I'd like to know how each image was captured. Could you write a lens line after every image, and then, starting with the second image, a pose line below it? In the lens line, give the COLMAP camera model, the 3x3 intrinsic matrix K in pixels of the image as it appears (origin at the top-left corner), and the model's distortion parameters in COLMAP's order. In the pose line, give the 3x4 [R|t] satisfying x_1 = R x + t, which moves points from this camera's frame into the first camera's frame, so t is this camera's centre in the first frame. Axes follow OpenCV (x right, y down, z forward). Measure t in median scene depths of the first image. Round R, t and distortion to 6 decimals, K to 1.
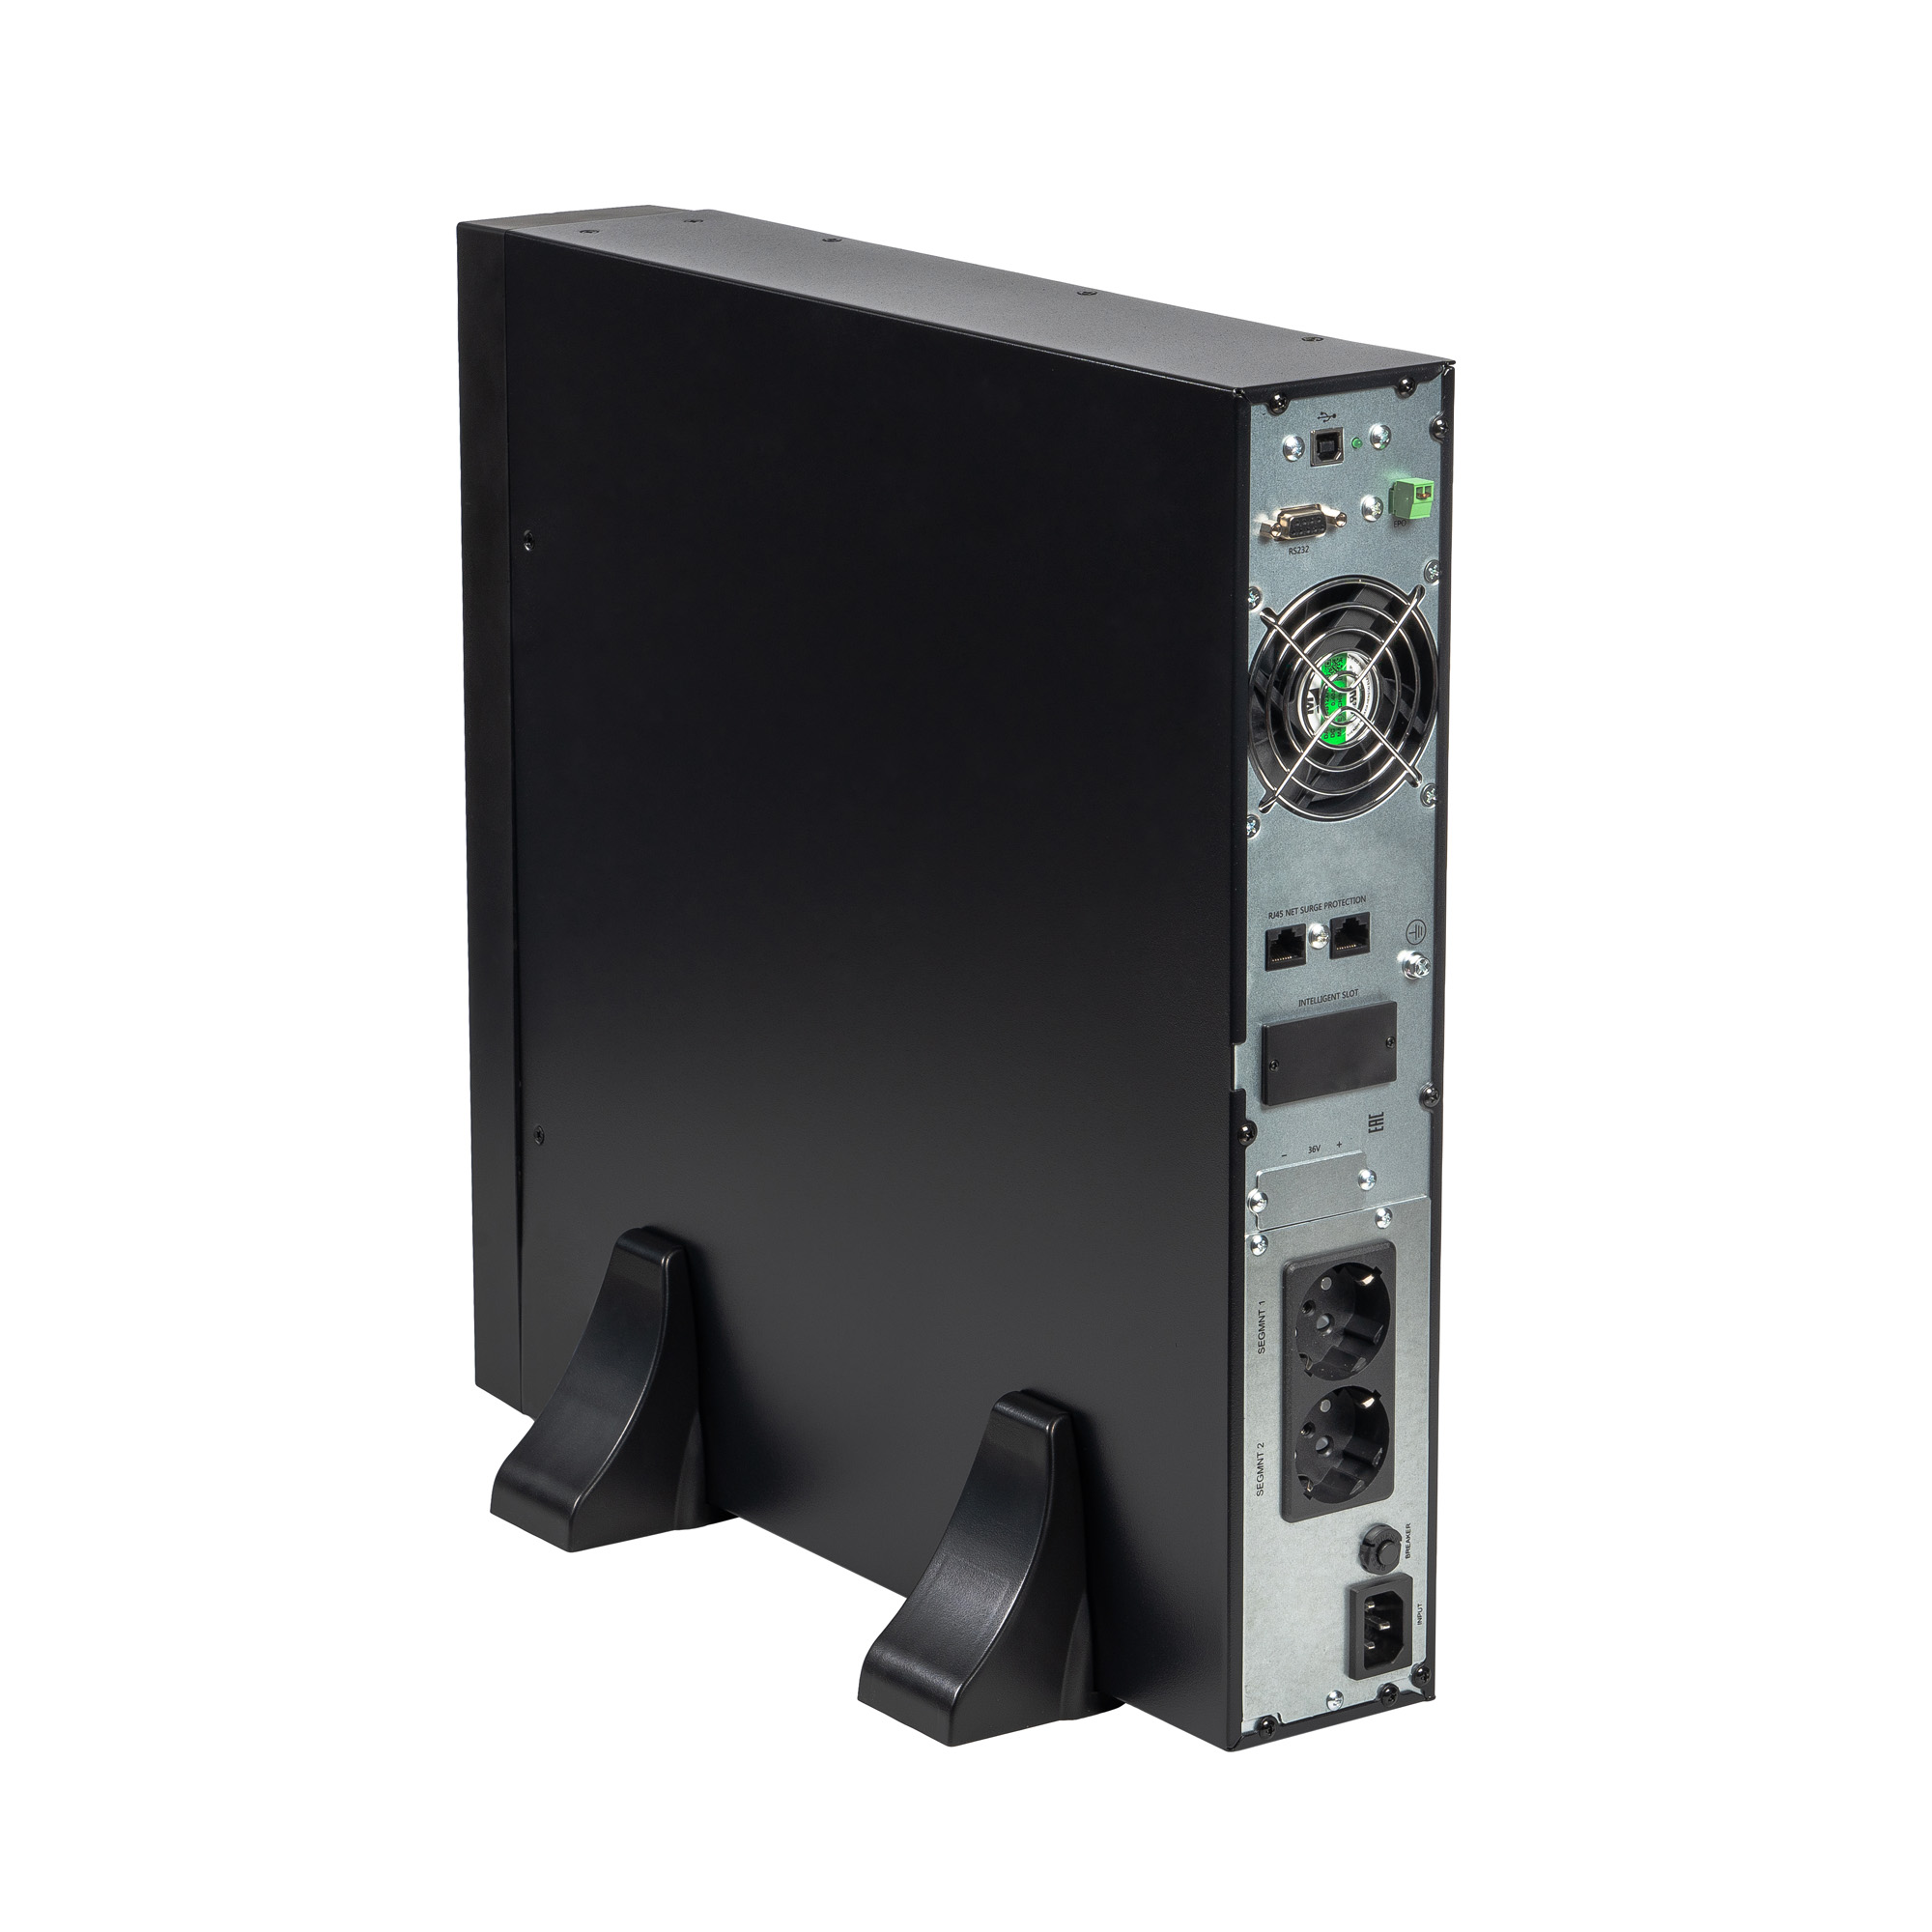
lens RADIAL K [[6730.5, 0, 862.2], [0, 6730.5, 973.3], [0, 0, 1]] dist [0.668762, 0.000000]
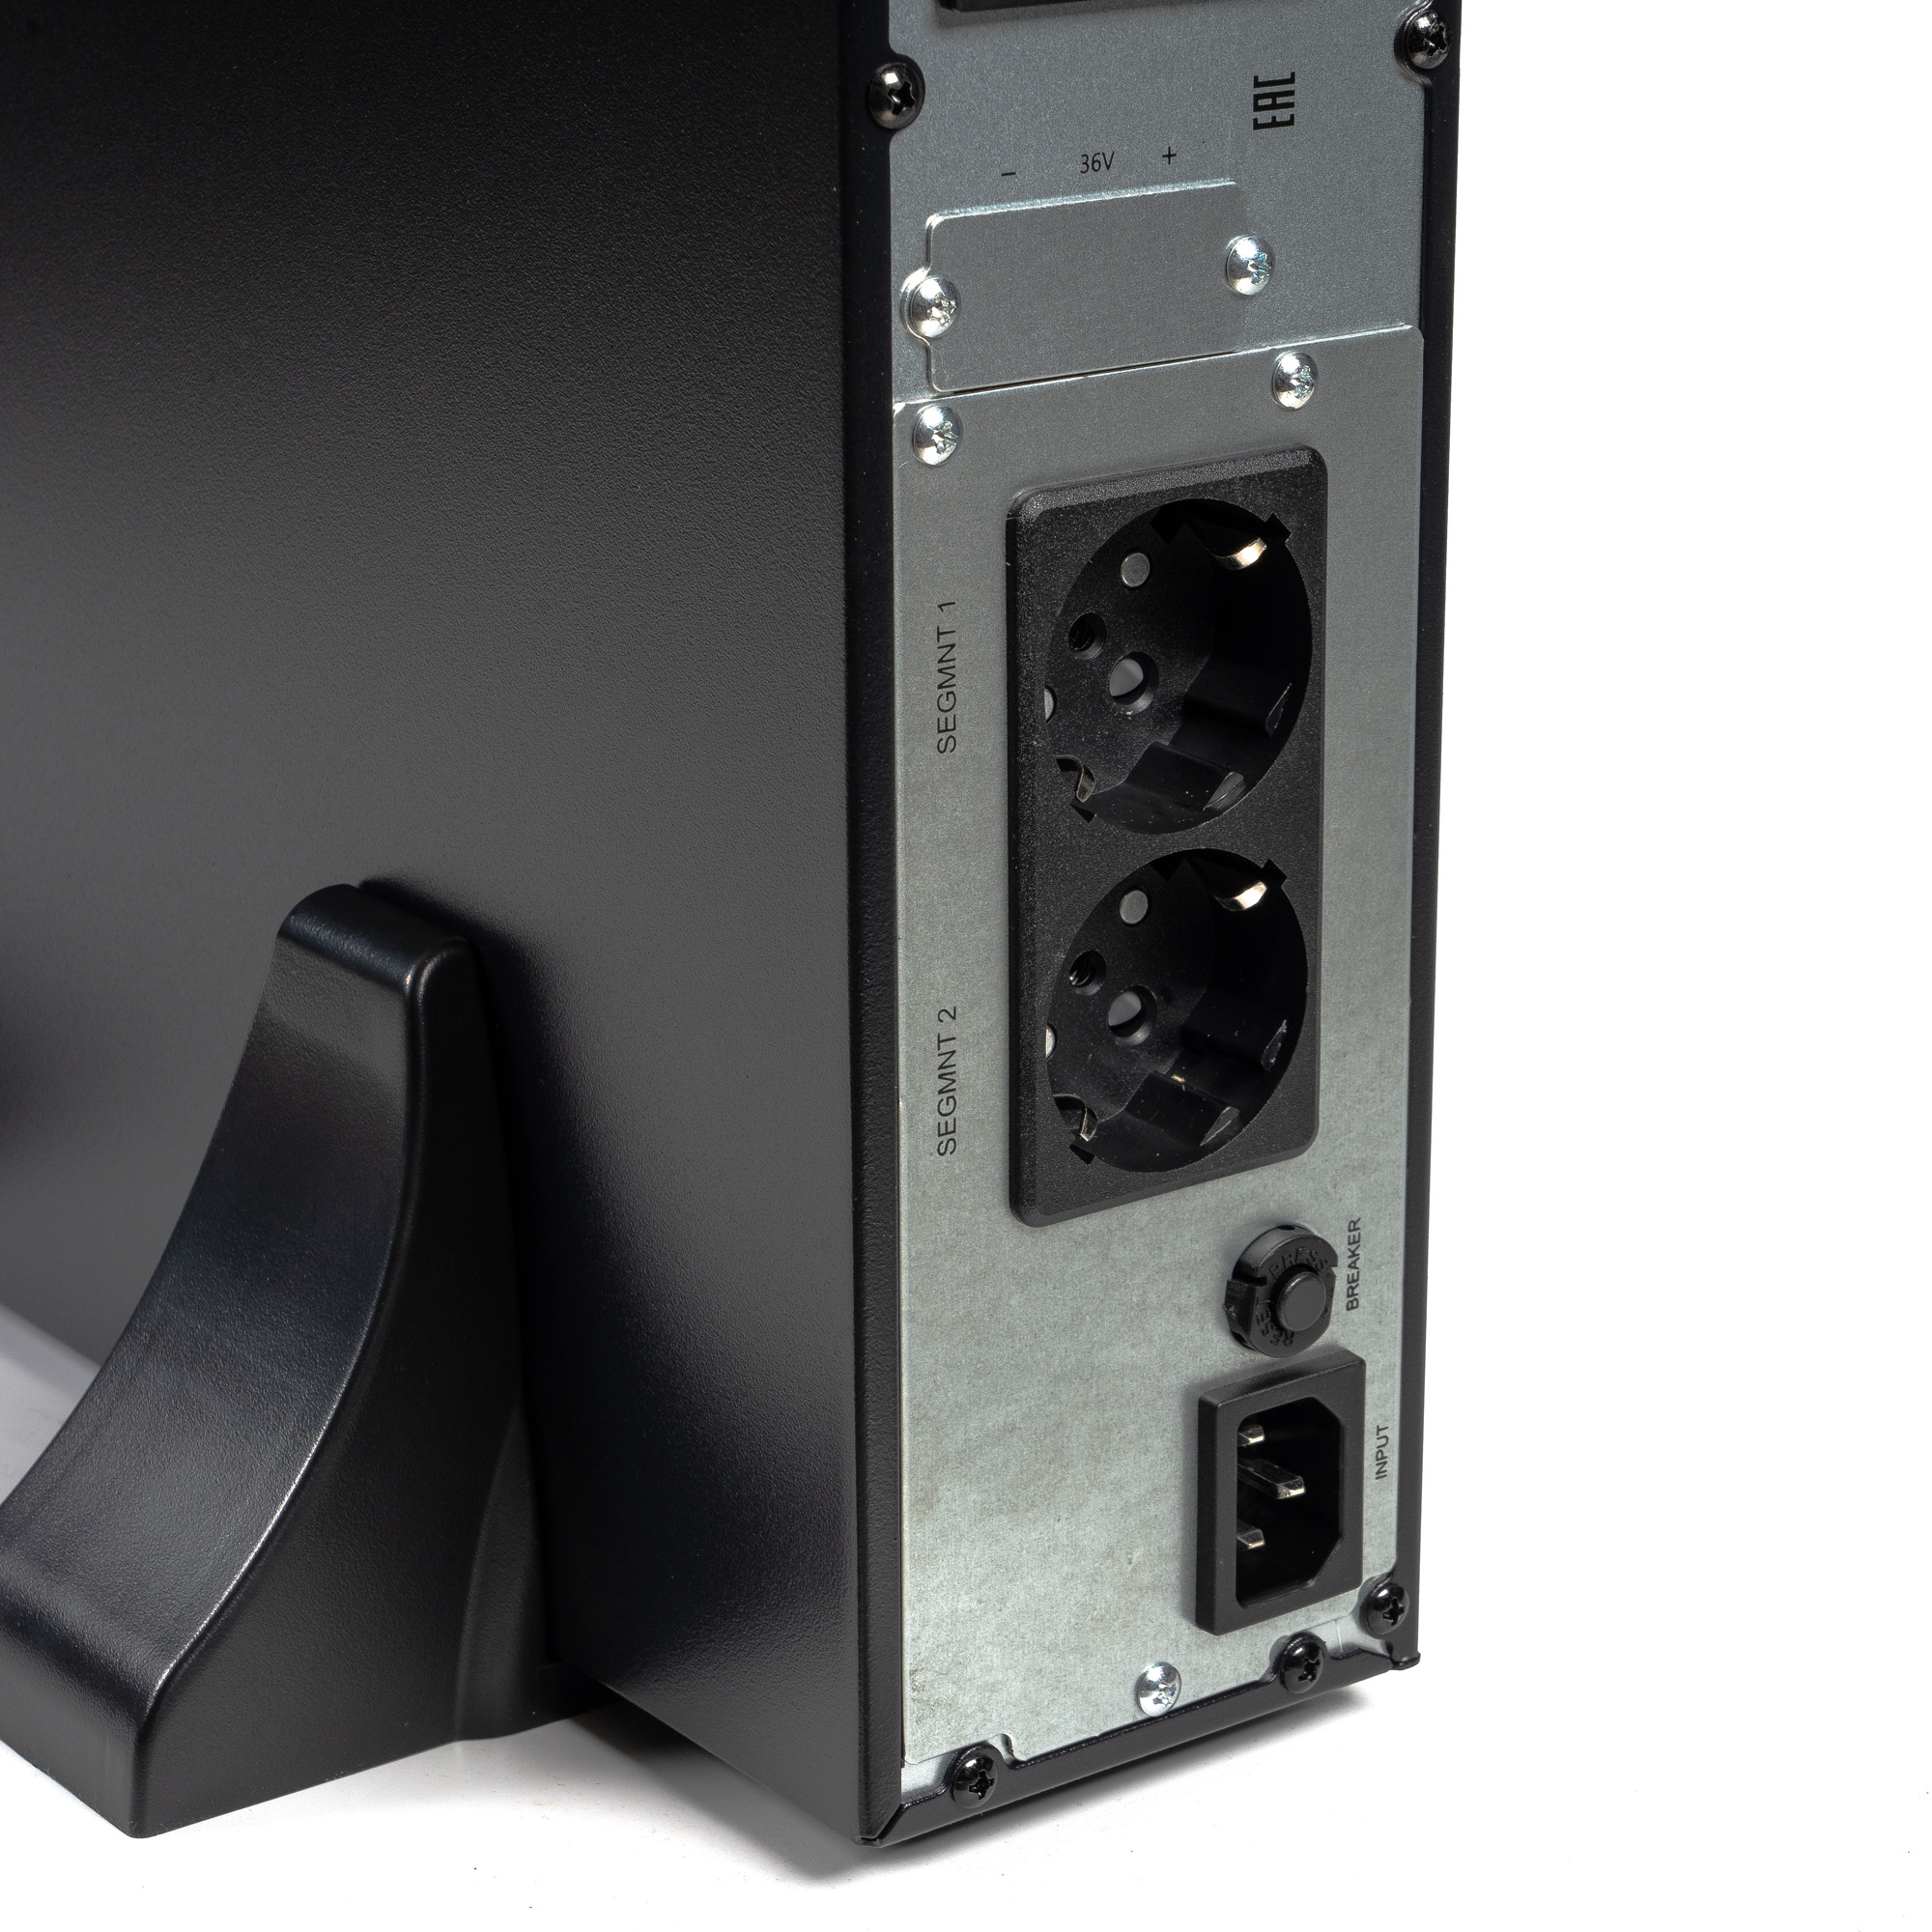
lens RADIAL K [[5173.4, 0, 987.1], [0, 5173.4, 891.9], [0, 0, 1]] dist [0.194324, 0.000000]
pose [[0.999780, -0.004292, 0.020550, 0.055273], [0.003550, 0.999345, 0.036011, 0.053467], [-0.020691, -0.035930, 0.999140, 0.727606]]
